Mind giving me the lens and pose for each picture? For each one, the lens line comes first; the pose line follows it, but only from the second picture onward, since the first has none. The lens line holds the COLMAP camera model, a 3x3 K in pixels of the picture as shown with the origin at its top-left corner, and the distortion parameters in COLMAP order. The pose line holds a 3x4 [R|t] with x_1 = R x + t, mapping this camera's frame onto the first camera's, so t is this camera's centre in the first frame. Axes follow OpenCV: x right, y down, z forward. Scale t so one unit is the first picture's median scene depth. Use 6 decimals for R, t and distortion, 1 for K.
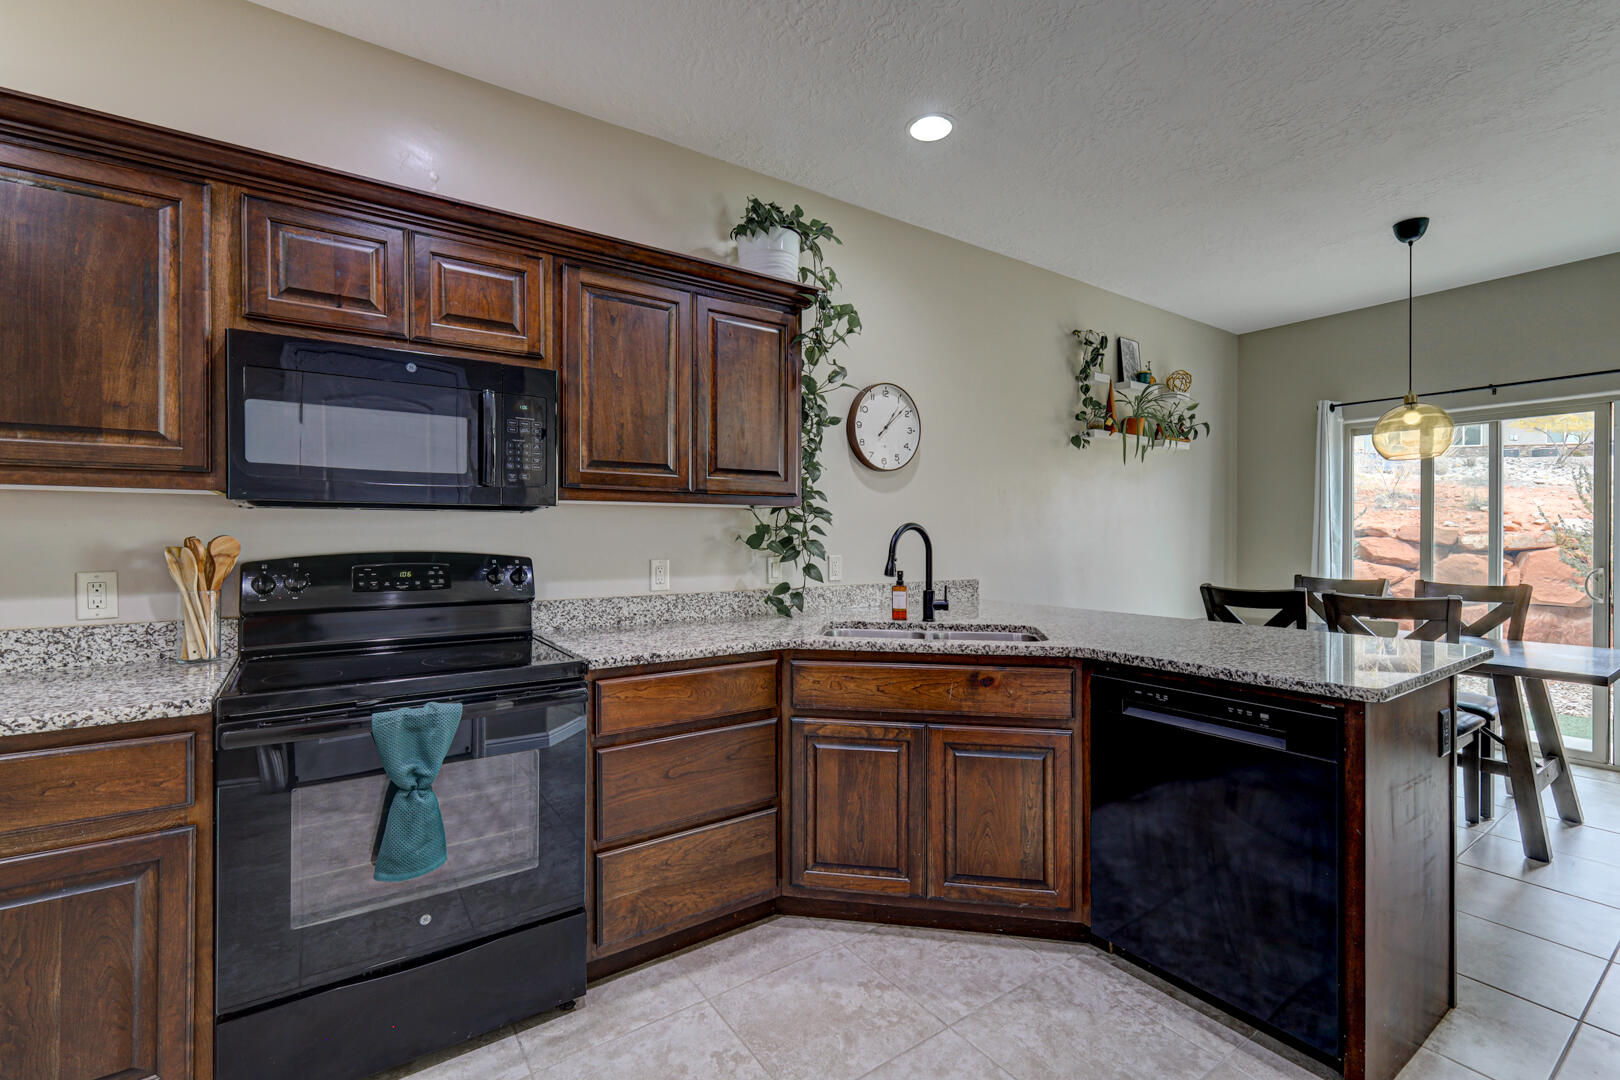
lens RADIAL K [[709.7, 0, 797.2], [0, 709.7, 537.6], [0, 0, 1]] dist [0.000518, 0.001084]
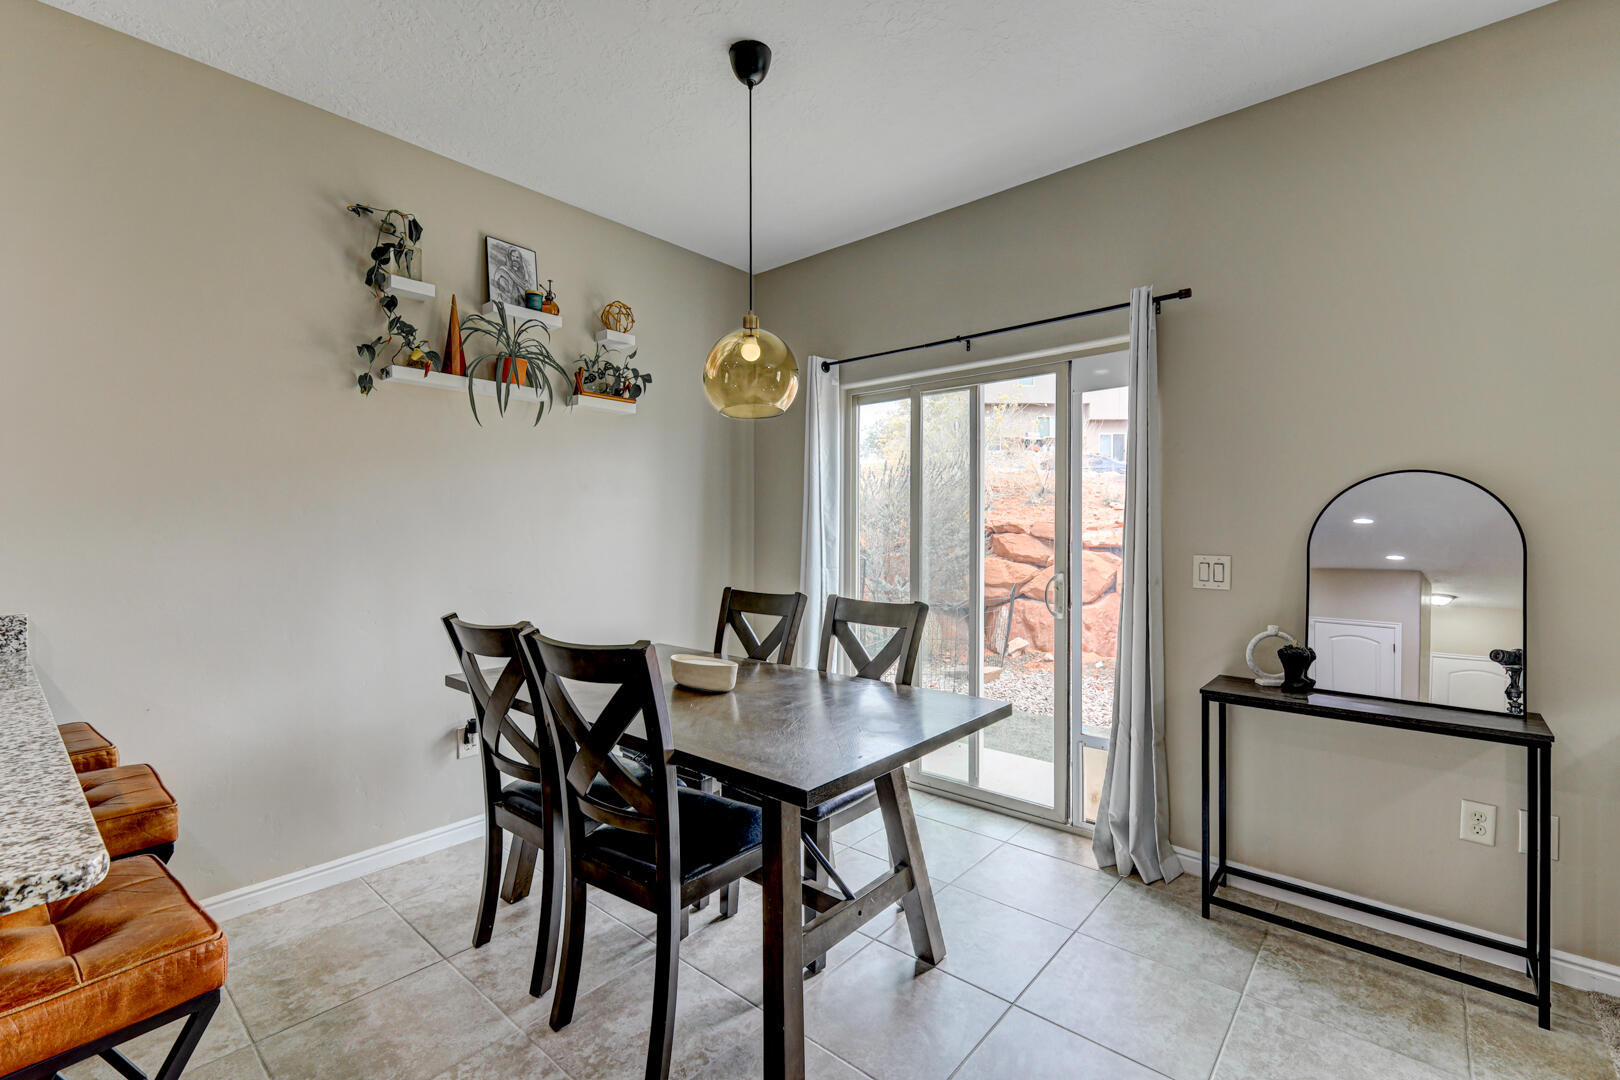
lens RADIAL K [[709.7, 0, 805.3], [0, 709.7, 534.4], [0, 0, 1]] dist [0.000518, 0.001084]
pose [[0.968230, -0.002147, 0.250051, 1.123162], [0.002283, 0.999997, -0.000256, -0.000979], [-0.250050, 0.000818, 0.968233, 0.538419]]
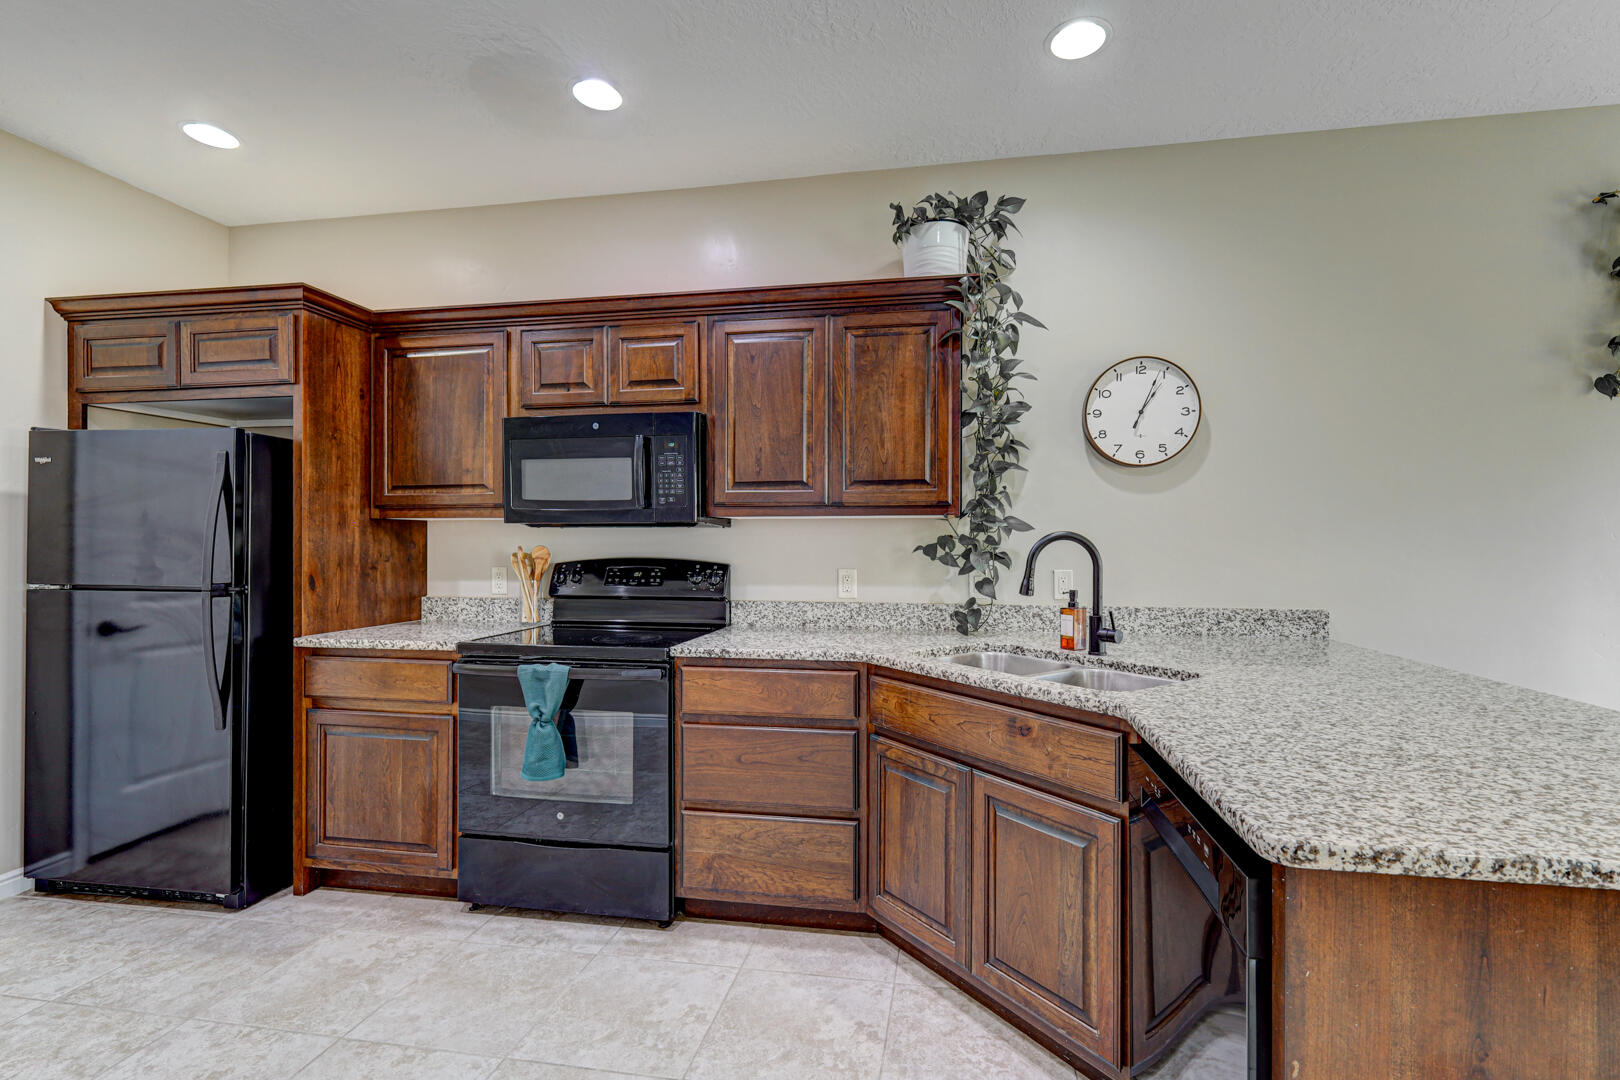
lens RADIAL K [[709.7, 0, 820.1], [0, 709.7, 546.8], [0, 0, 1]] dist [0.000518, 0.001084]
pose [[0.716783, 0.002665, -0.697291, 0.617837], [-0.003940, 0.999992, -0.000229, -0.002115], [0.697285, 0.002912, 0.716788, 0.251847]]
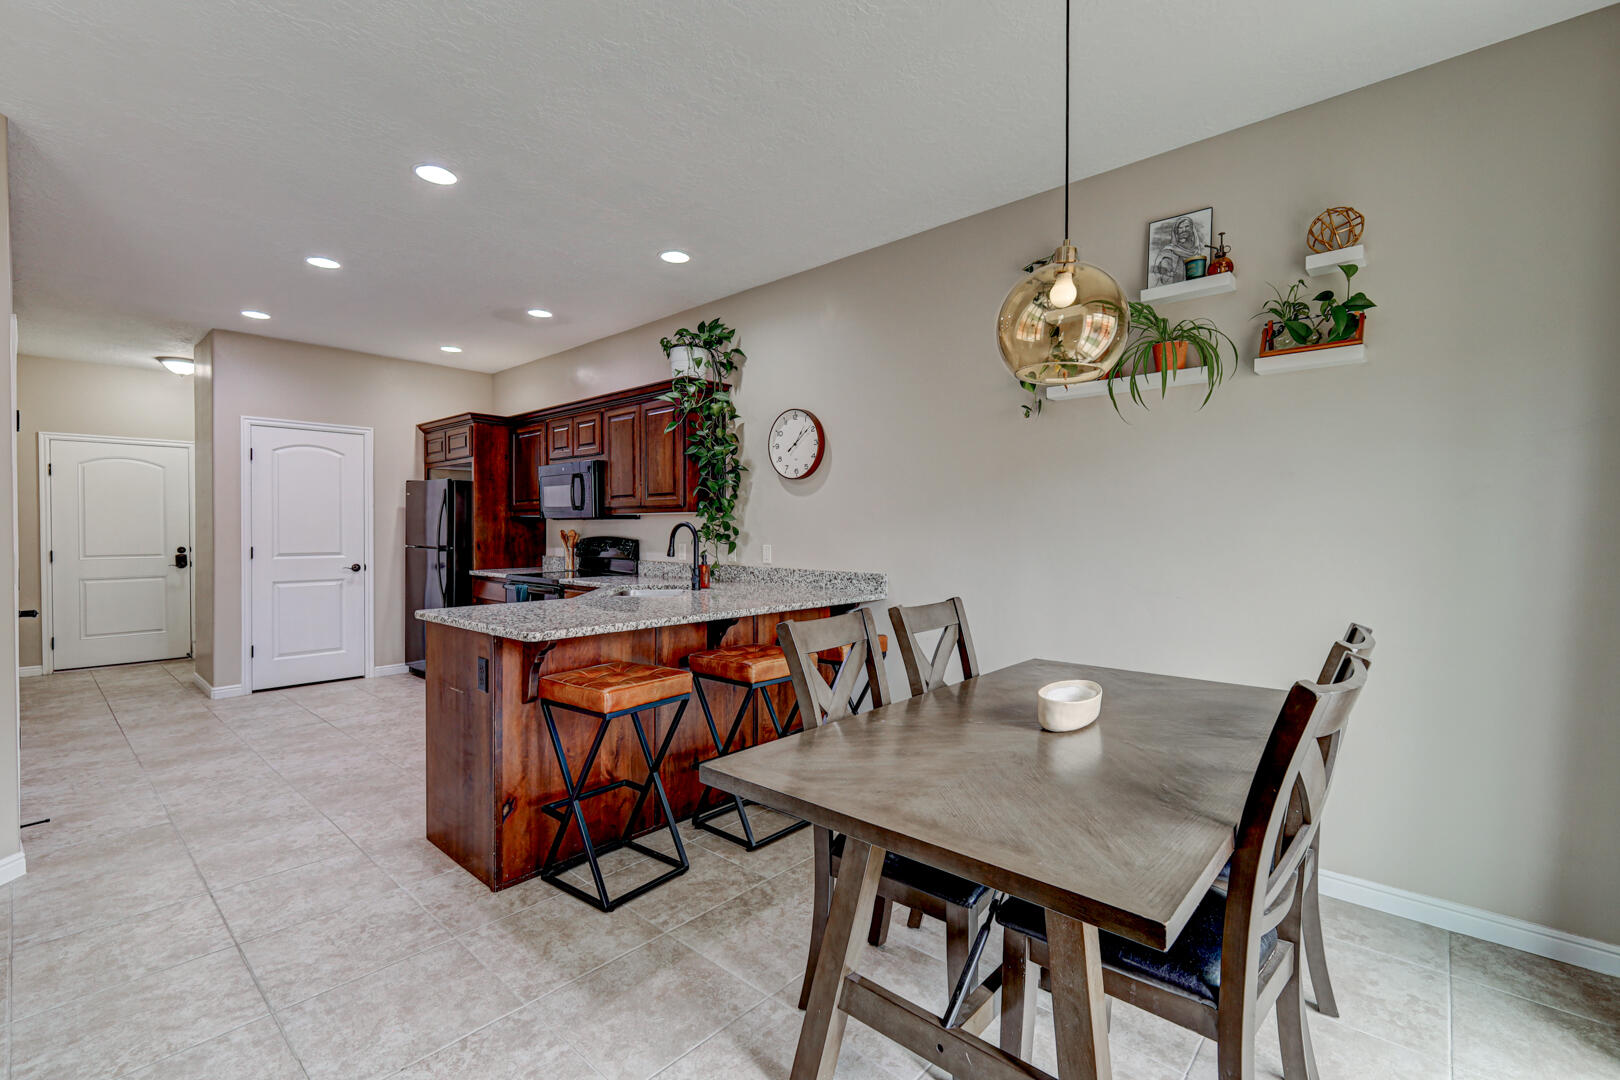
lens RADIAL K [[709.7, 0, 799.8], [0, 709.7, 534.7], [0, 0, 1]] dist [0.000518, 0.001084]
pose [[0.221486, 0.009769, -0.975115, 1.961110], [-0.004378, 0.999950, 0.009023, -0.010271], [0.975154, 0.002270, 0.221517, 1.063652]]
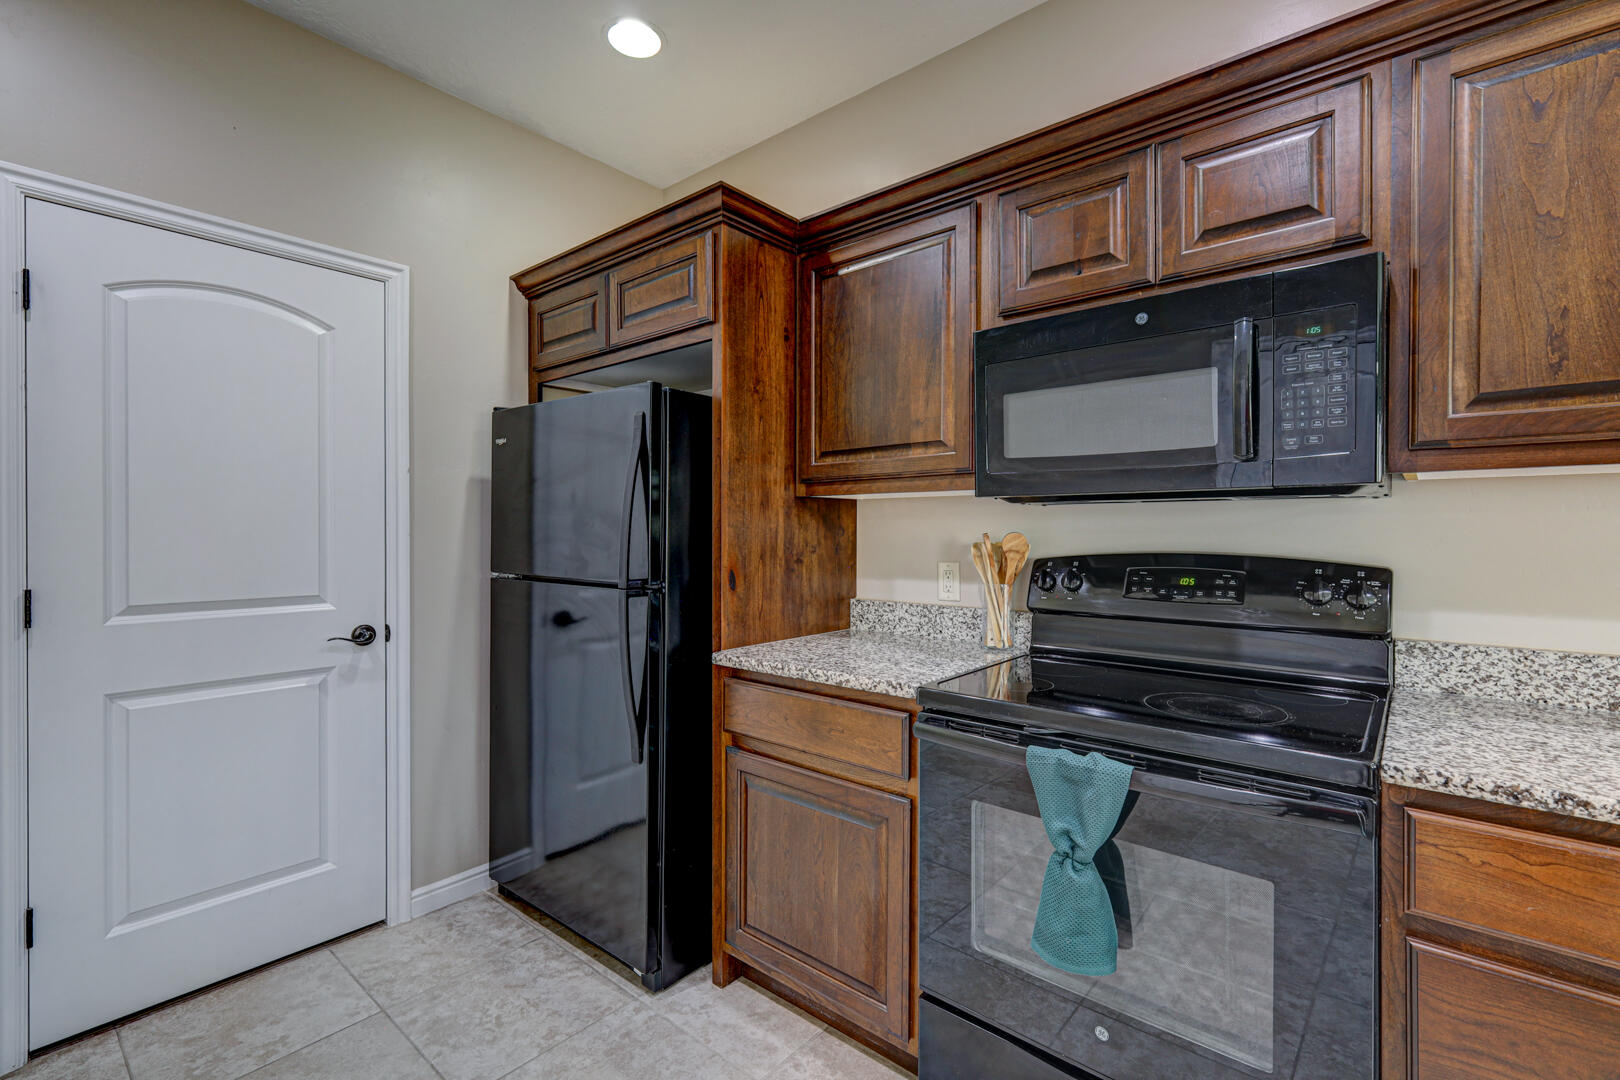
lens RADIAL K [[709.7, 0, 800.9], [0, 709.7, 533.9], [0, 0, 1]] dist [0.000518, 0.001084]
pose [[0.258888, 0.004860, -0.965895, 0.096916], [-0.004515, 0.999983, 0.003821, -0.002457], [0.965897, 0.003372, 0.258906, 0.357129]]
